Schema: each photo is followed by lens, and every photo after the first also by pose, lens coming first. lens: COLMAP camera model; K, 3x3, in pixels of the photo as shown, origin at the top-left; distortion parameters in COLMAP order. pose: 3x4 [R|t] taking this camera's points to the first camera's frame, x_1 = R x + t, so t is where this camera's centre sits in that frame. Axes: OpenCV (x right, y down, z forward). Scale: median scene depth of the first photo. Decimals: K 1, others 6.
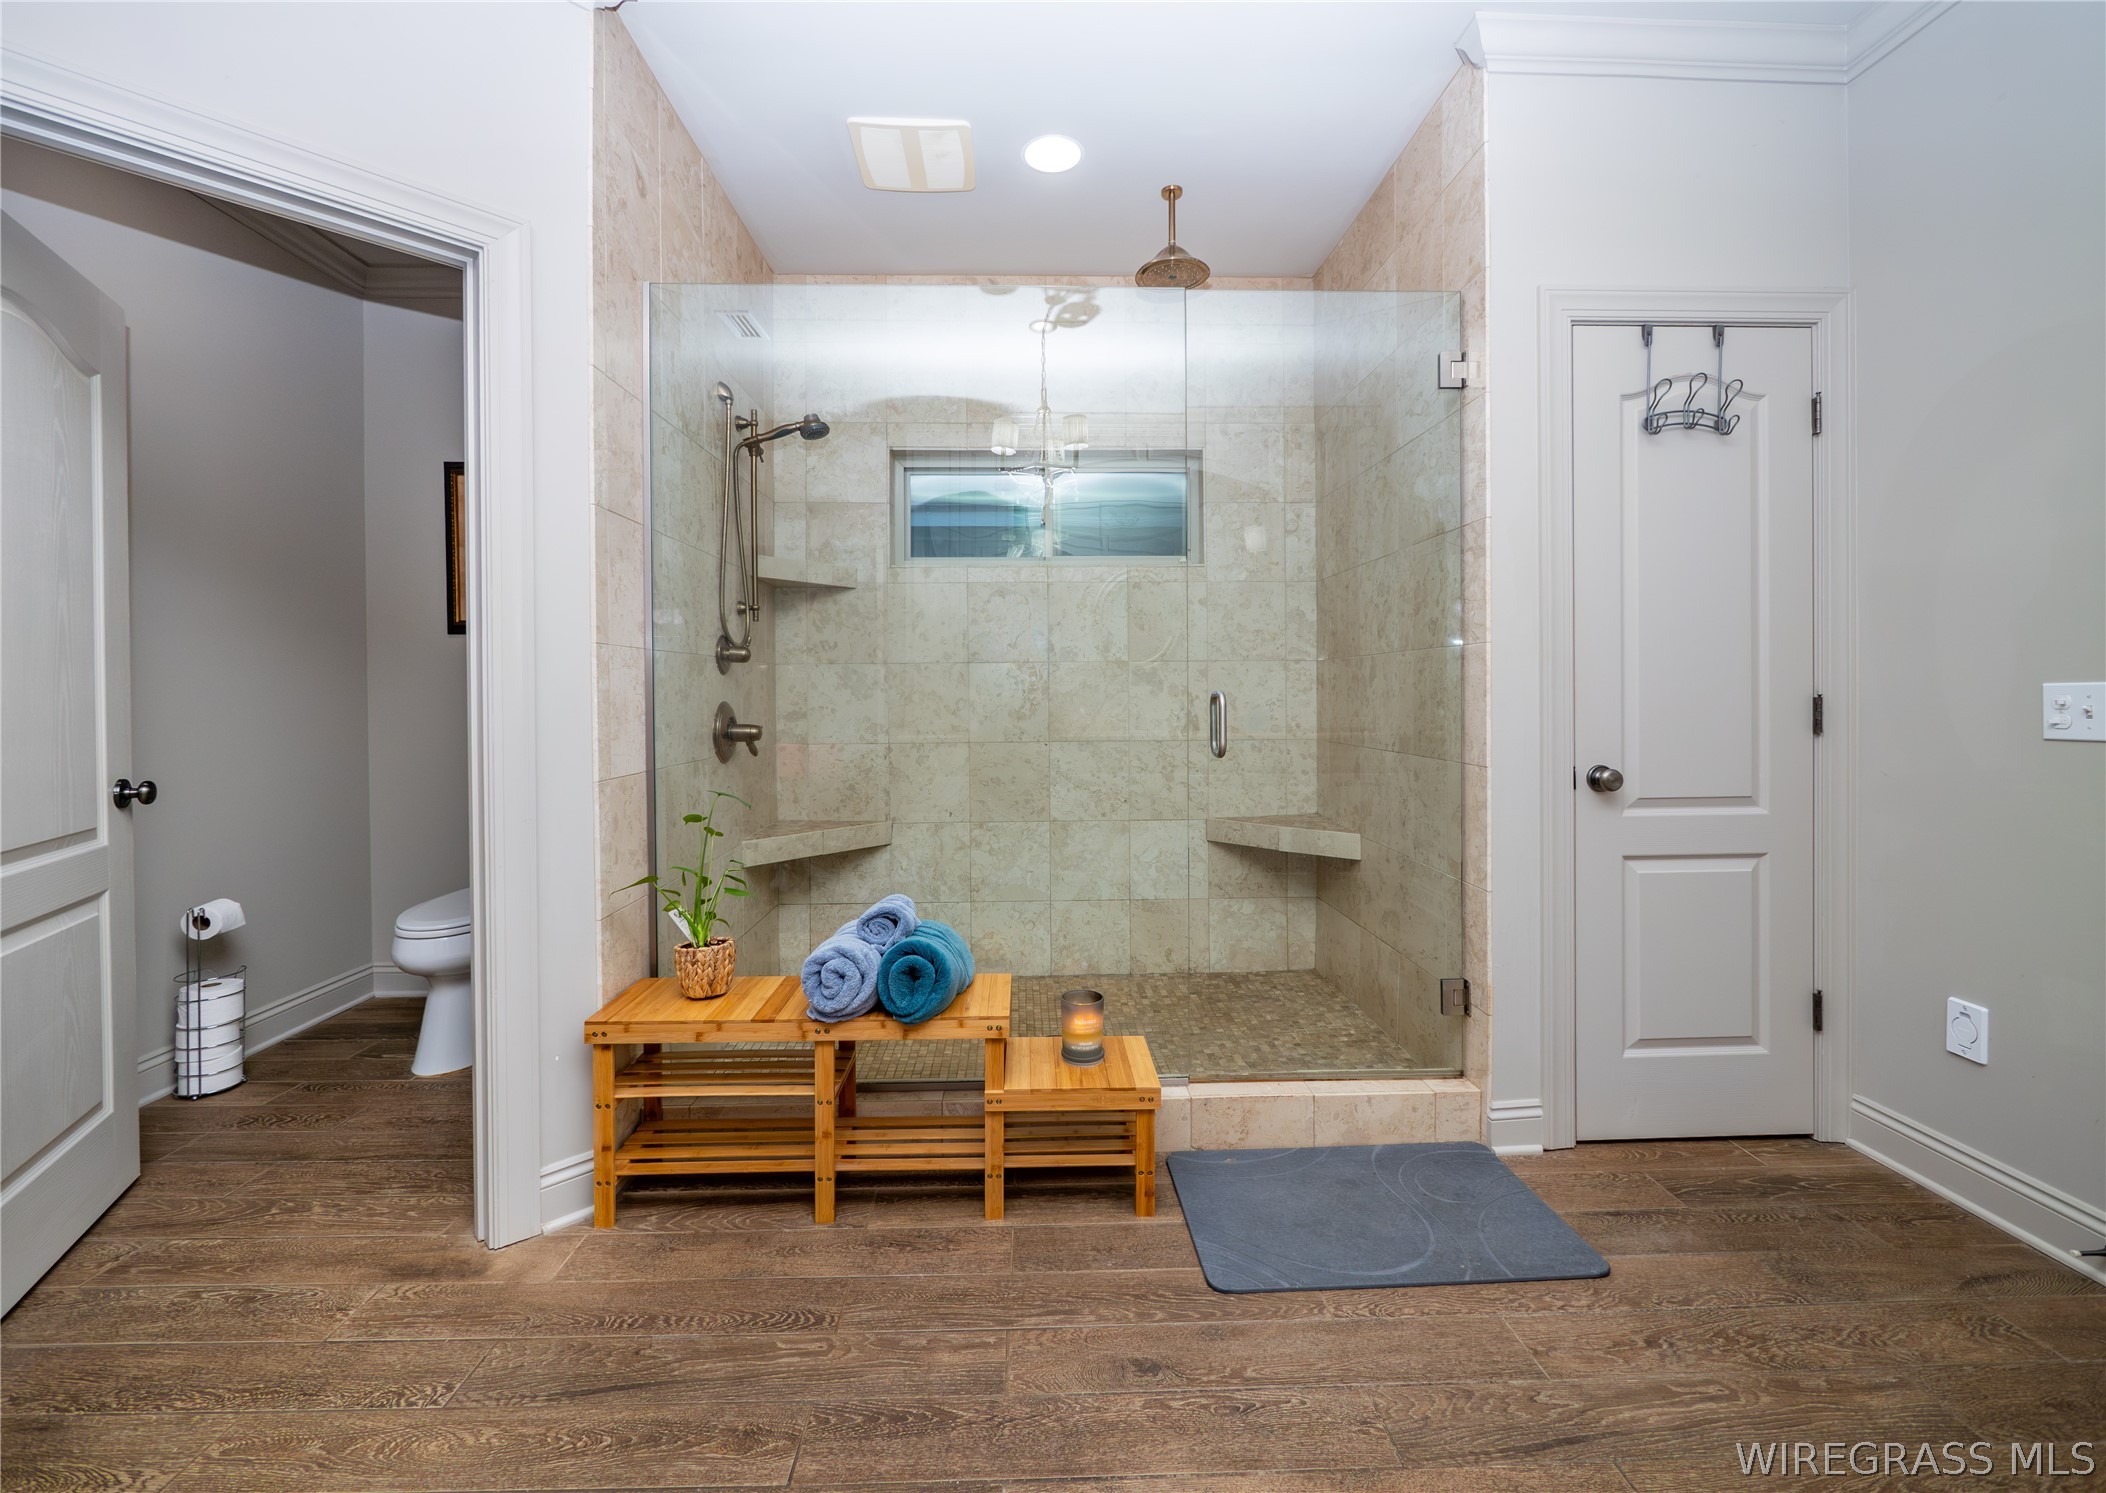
lens RADIAL K [[899.6, 0, 965.4], [0, 899.6, 693.7], [0, 0, 1]] dist [-0.005223, 0.000656]
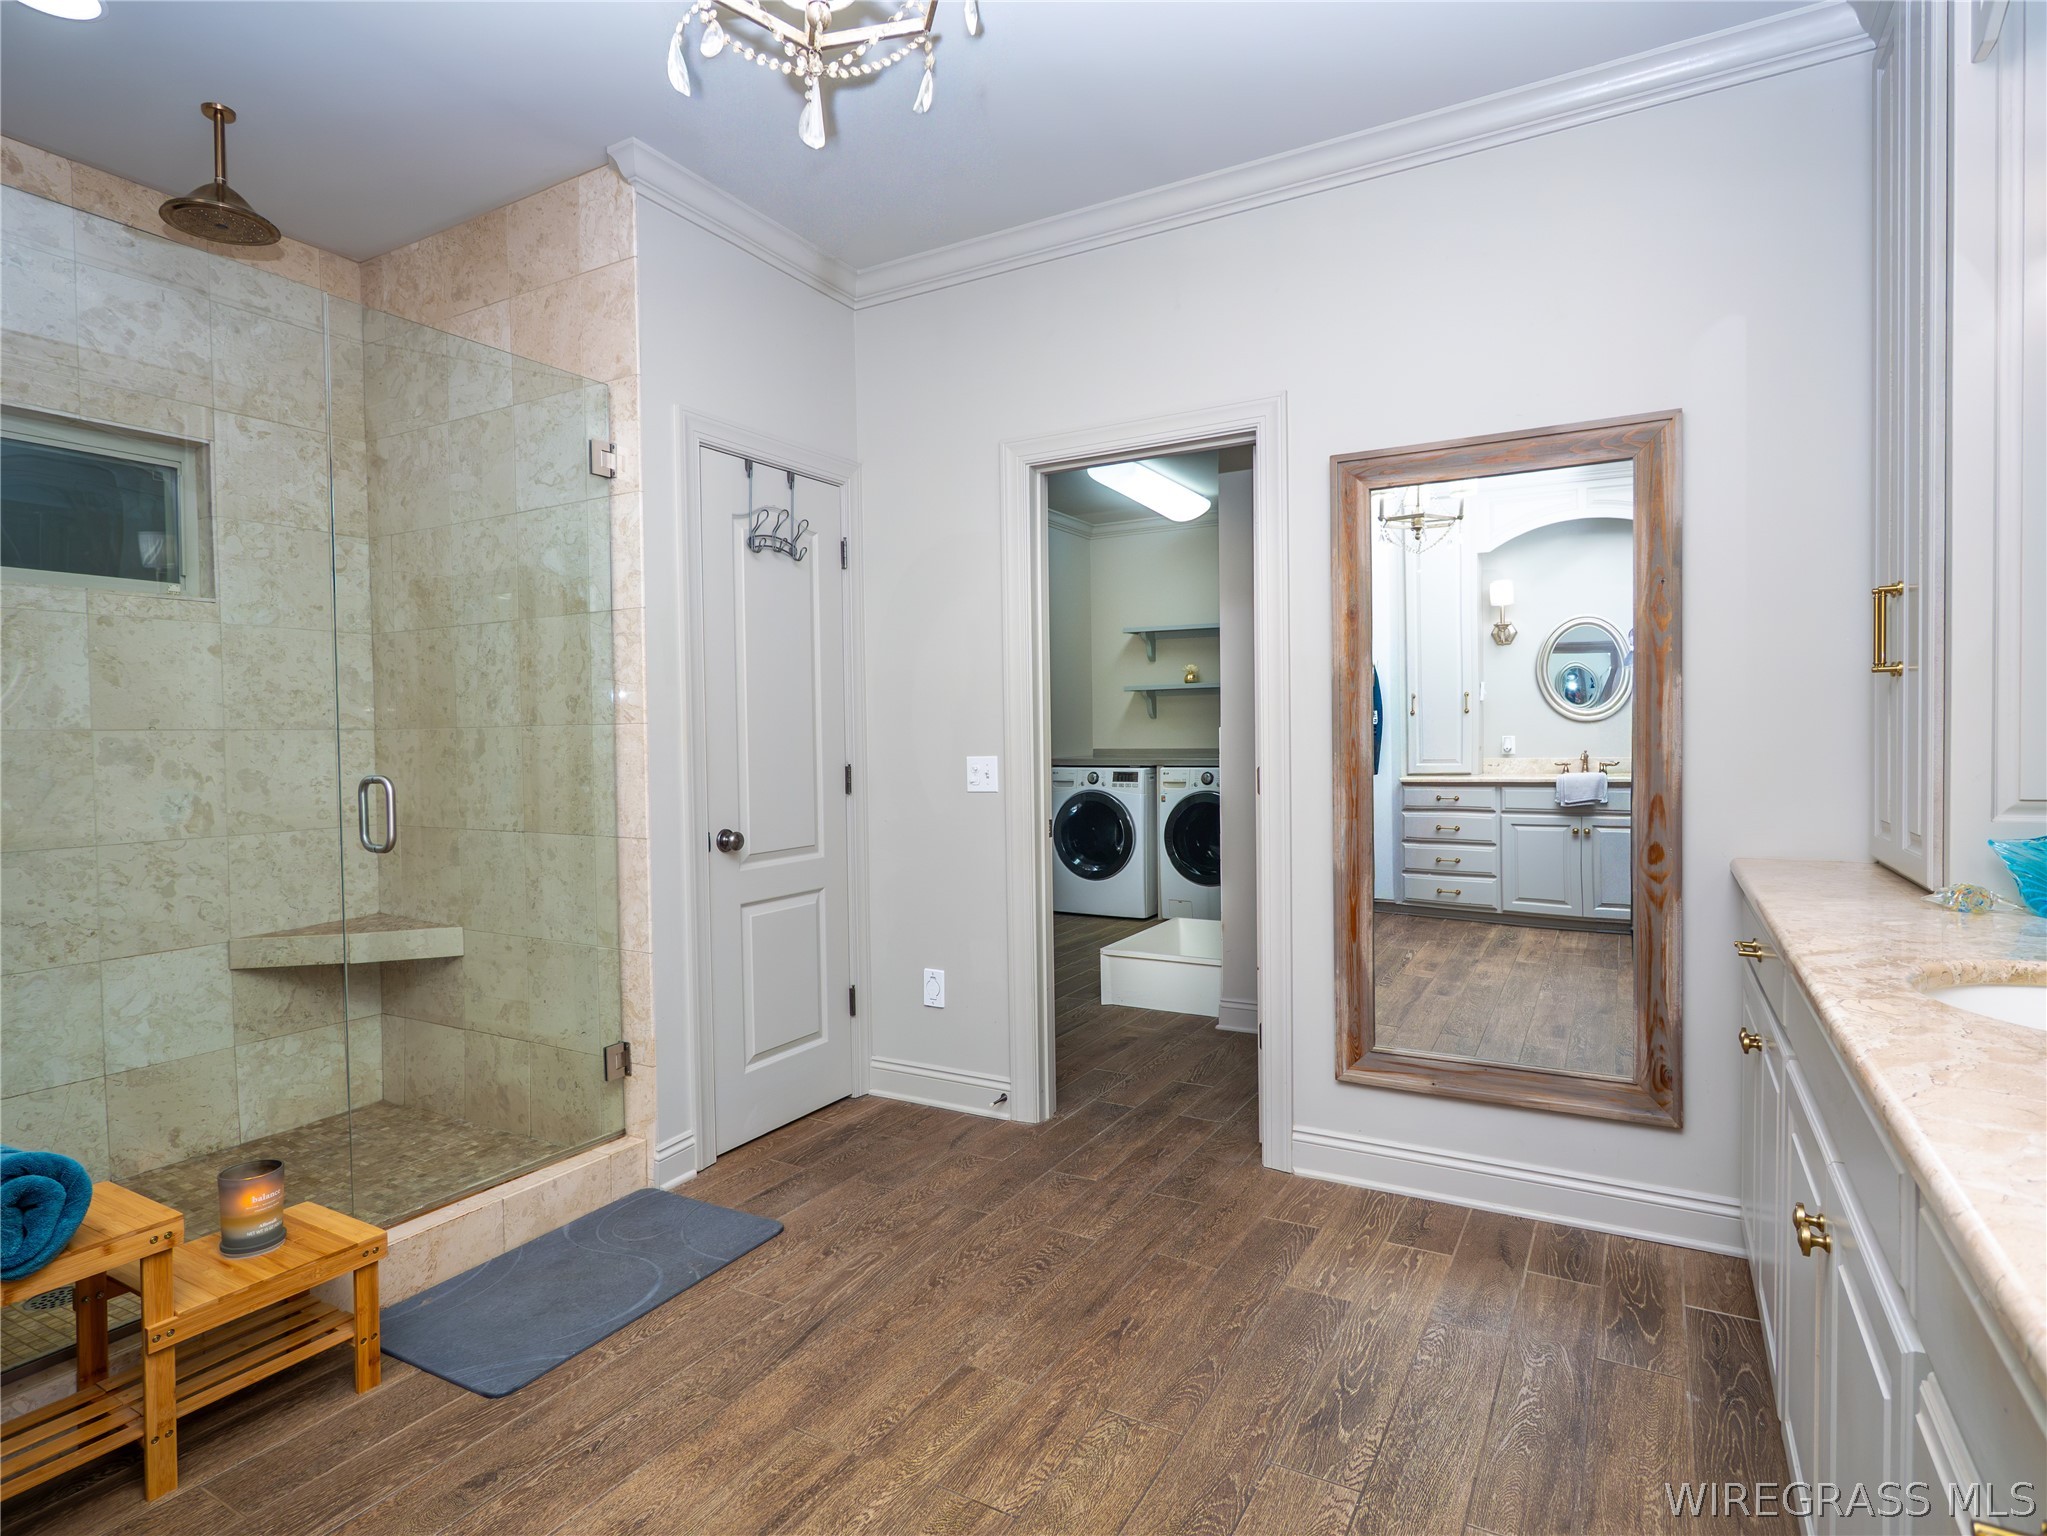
lens RADIAL K [[1096.0, 0, 1023.6], [0, 1096.0, 763.9], [0, 0, 1]] dist [-0.001359, 0.002790]
pose [[0.525813, -0.023056, 0.850288, -0.301744], [0.017229, 0.999716, 0.016453, -0.022291], [-0.850426, 0.005998, 0.526061, -0.081216]]
